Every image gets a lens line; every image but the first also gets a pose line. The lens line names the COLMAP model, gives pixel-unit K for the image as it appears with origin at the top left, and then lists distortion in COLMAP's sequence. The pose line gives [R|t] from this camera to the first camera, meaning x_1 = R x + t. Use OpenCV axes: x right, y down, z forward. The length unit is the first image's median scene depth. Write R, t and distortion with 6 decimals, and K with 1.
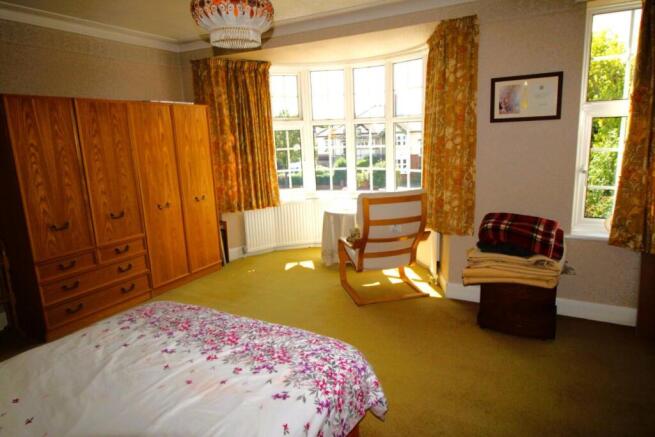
lens RADIAL K [[406.0, 0, 329.4], [0, 406.0, 220.1], [0, 0, 1]] dist [0.004271, -0.000567]
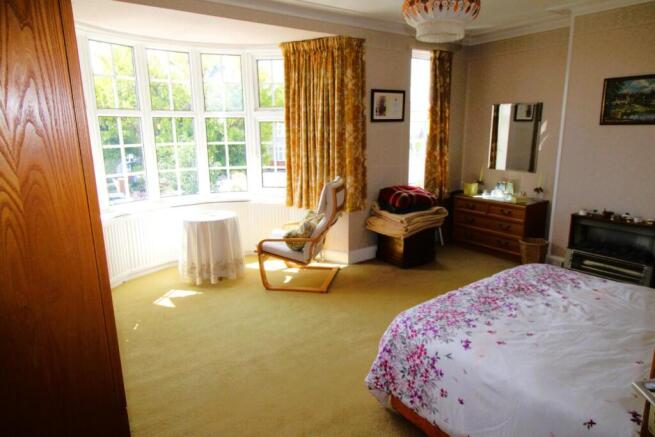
lens RADIAL K [[421.2, 0, 328.9], [0, 421.2, 217.5], [0, 0, 1]] dist [0.022834, 0.000948]
pose [[0.406215, -0.159902, 0.899678, -0.985255], [0.182960, 0.978865, 0.091368, -0.085502], [-0.895274, 0.127491, 0.426885, 0.582957]]
